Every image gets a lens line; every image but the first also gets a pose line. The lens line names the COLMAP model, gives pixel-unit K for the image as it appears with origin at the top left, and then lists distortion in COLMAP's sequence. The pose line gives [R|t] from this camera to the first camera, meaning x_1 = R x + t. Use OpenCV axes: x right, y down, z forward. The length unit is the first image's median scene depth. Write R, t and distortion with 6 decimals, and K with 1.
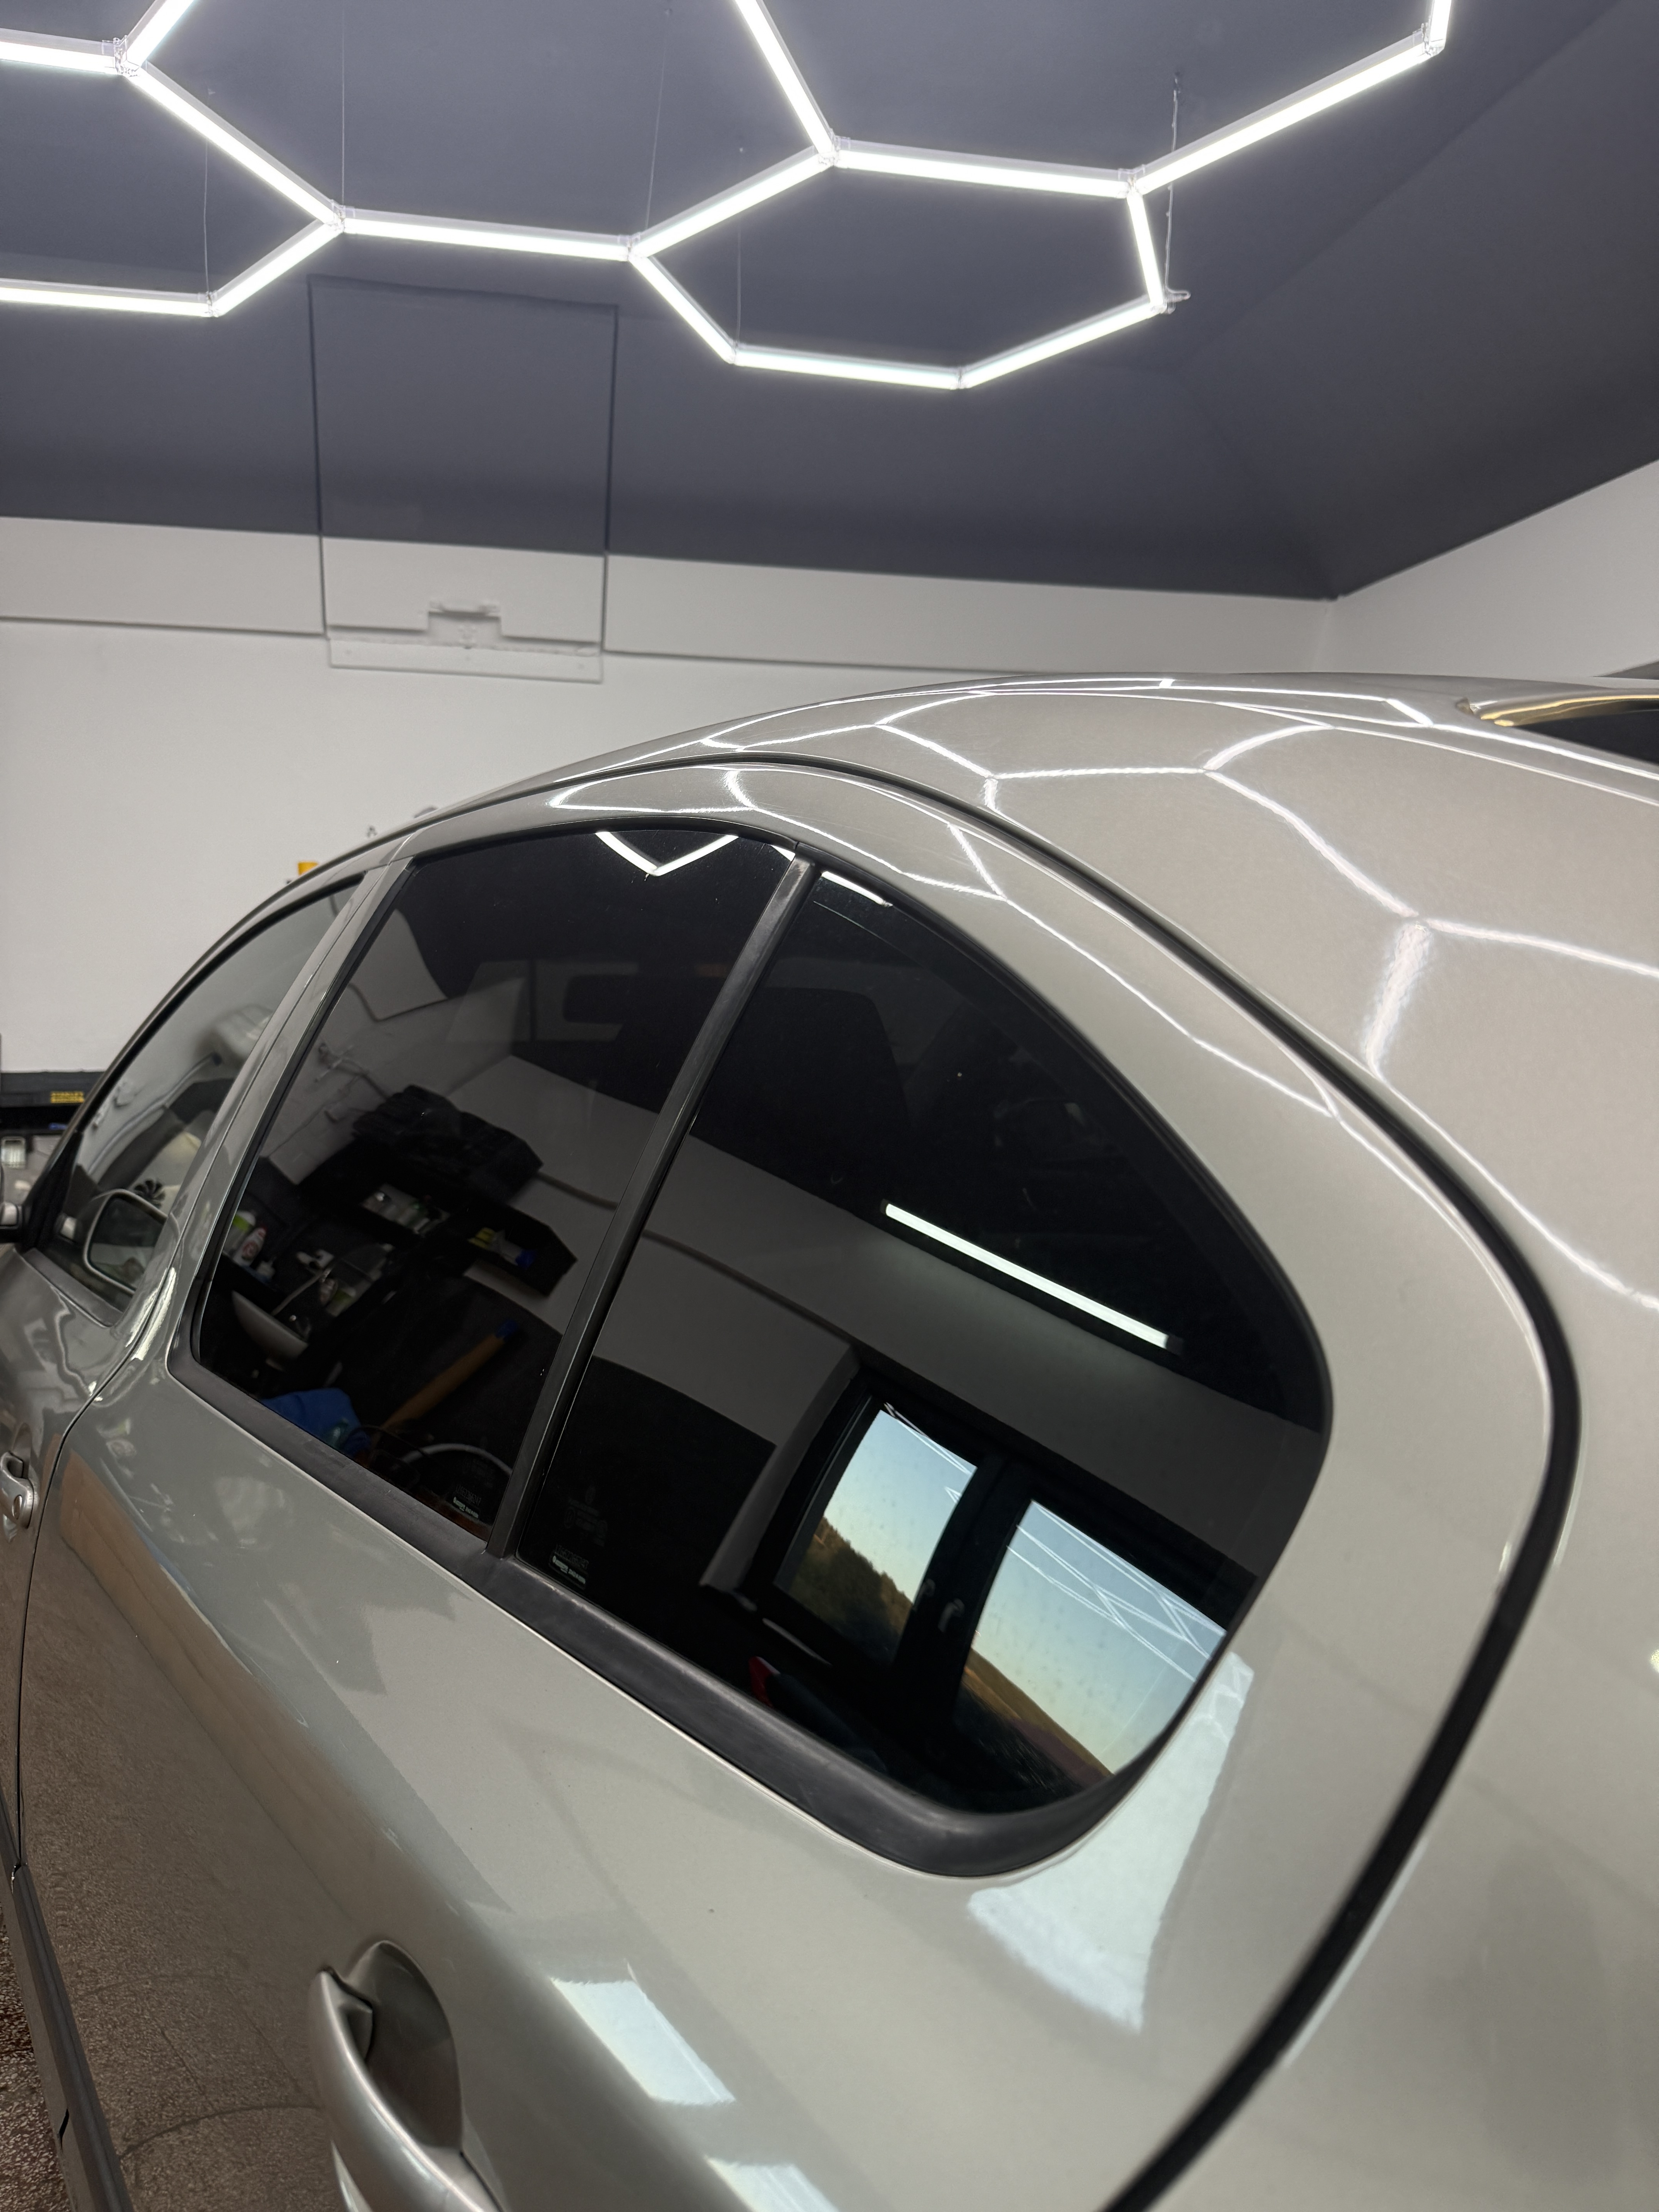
lens RADIAL K [[1607.3, 0, 857.4], [0, 1607.3, 1096.3], [0, 0, 1]] dist [-0.038194, -0.002693]
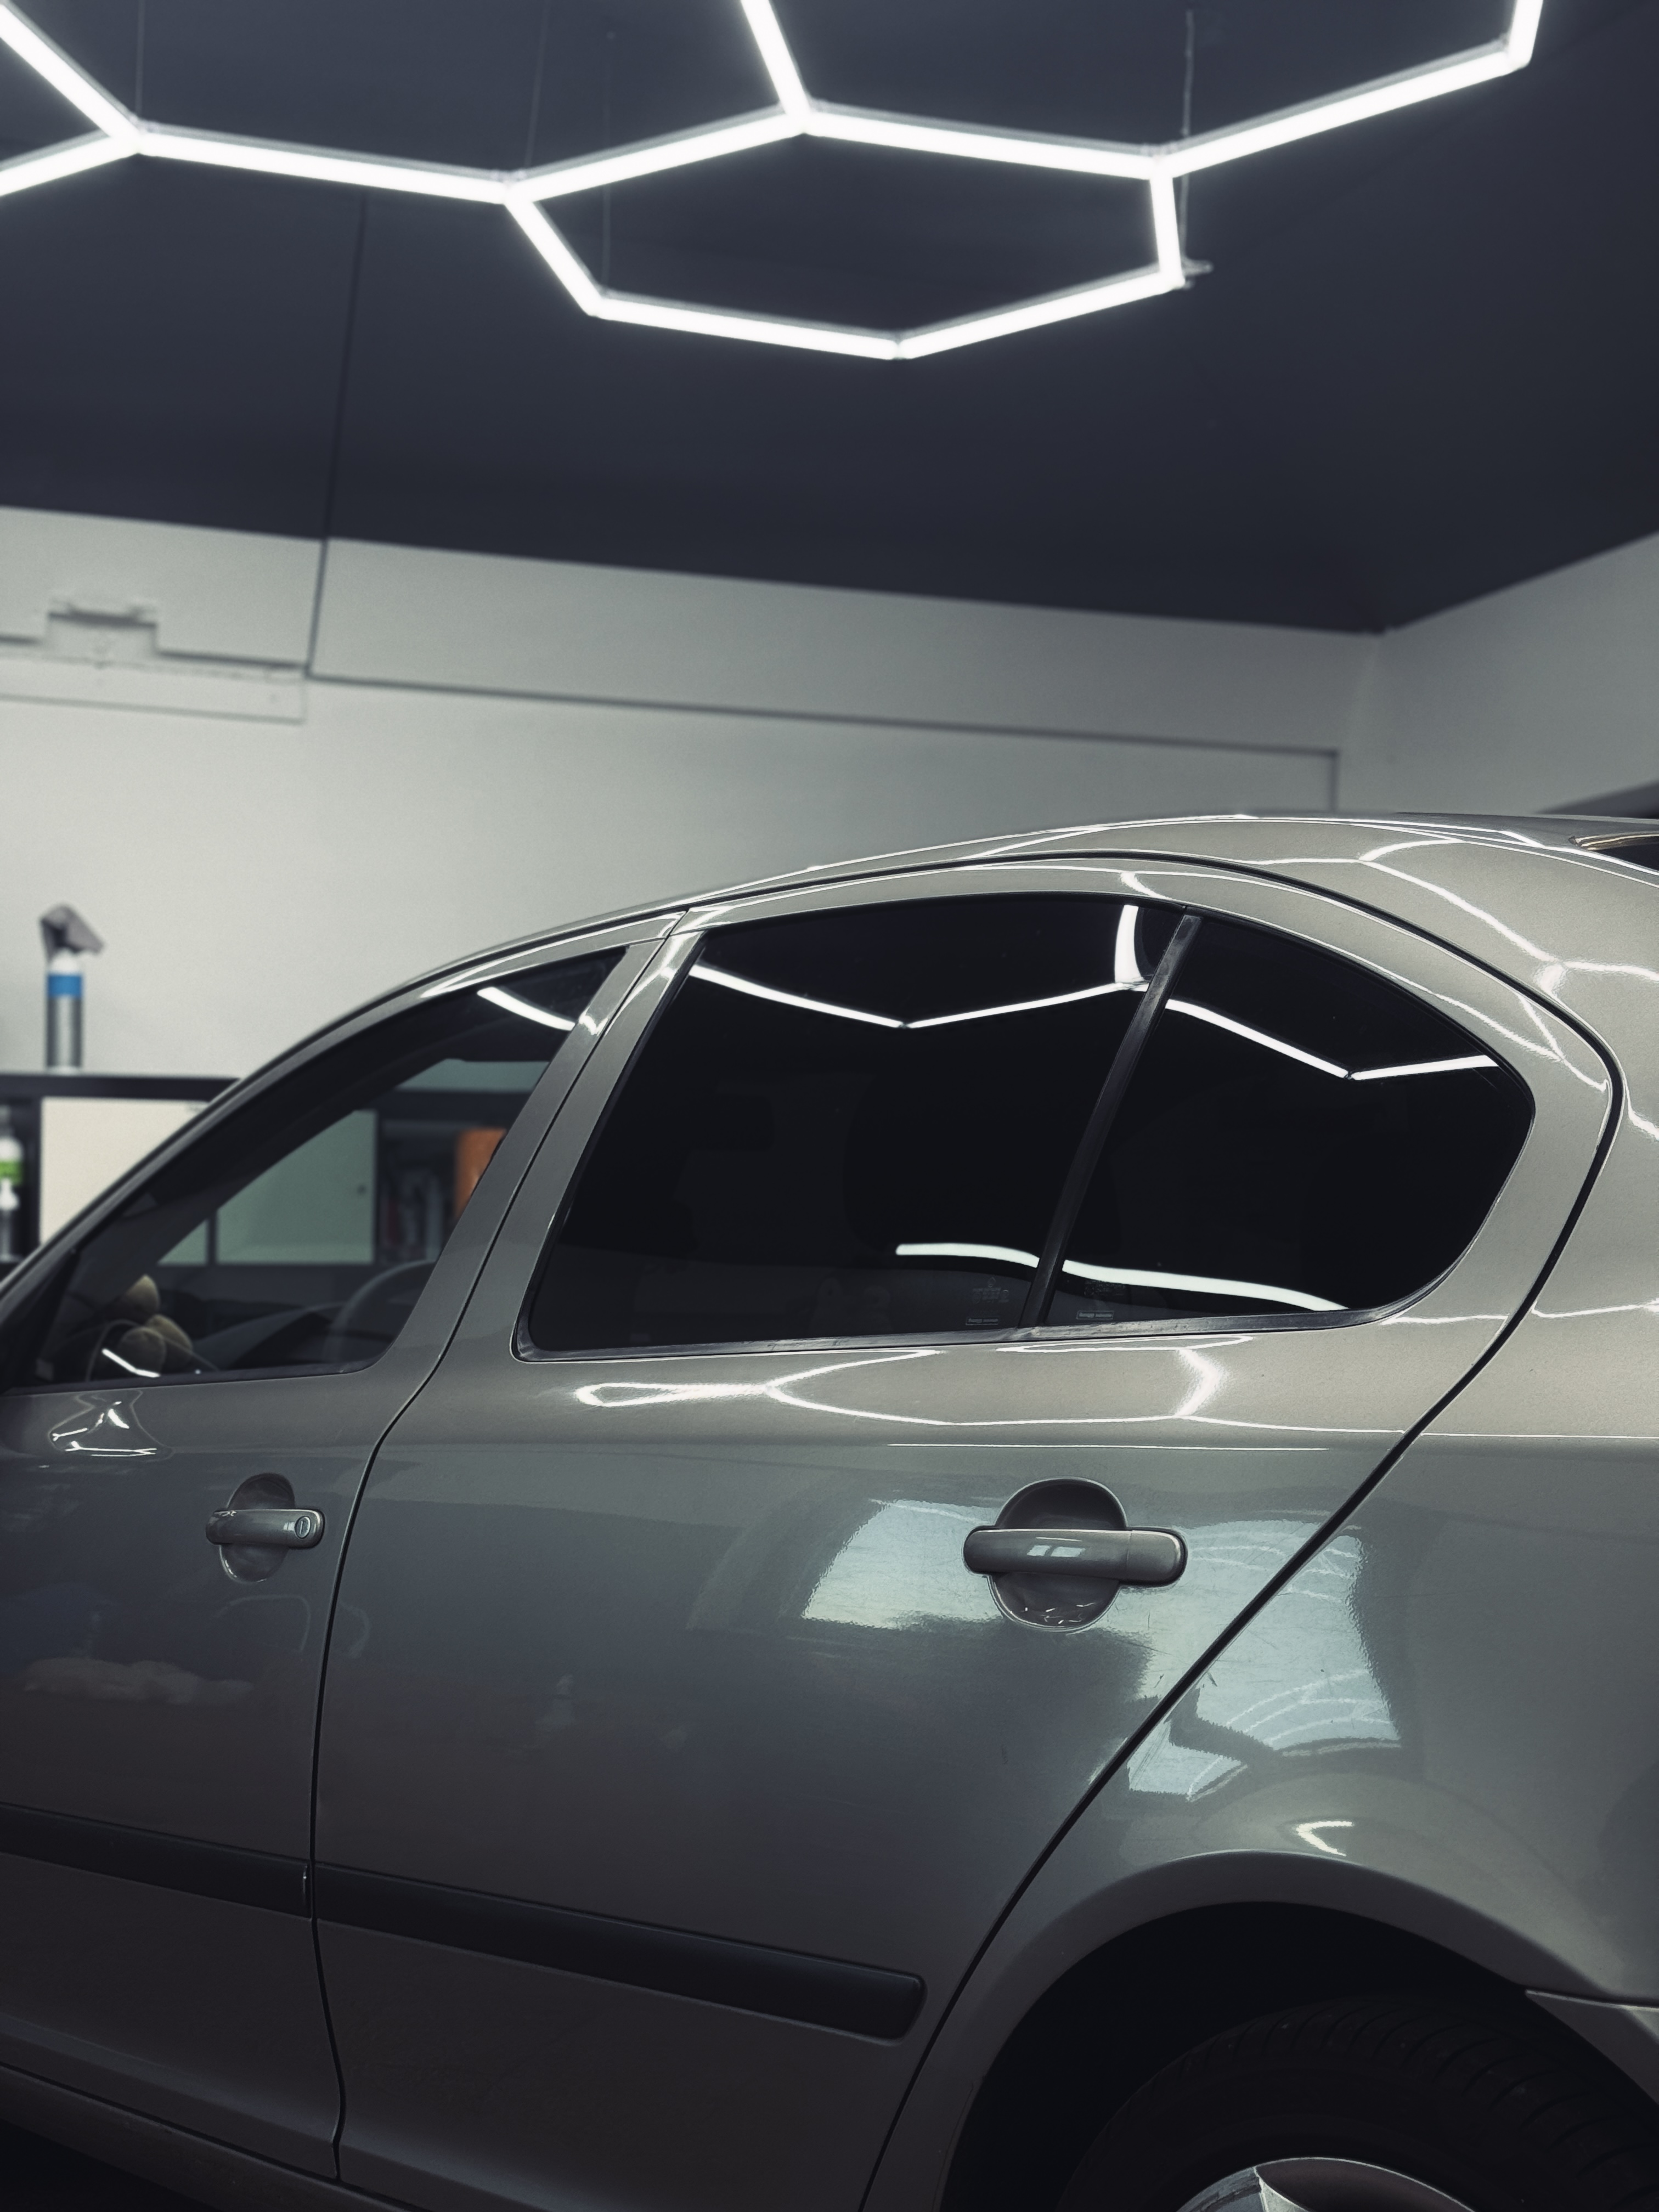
lens RADIAL K [[3066.6, 0, 829.5], [0, 3066.6, 1106.0], [0, 0, 1]] dist [-0.010917, -0.020607]
pose [[0.992464, 0.009390, 0.122178, -0.155557], [0.005460, 0.992681, -0.120643, 0.083411], [-0.122417, 0.120401, 0.985149, -0.405096]]
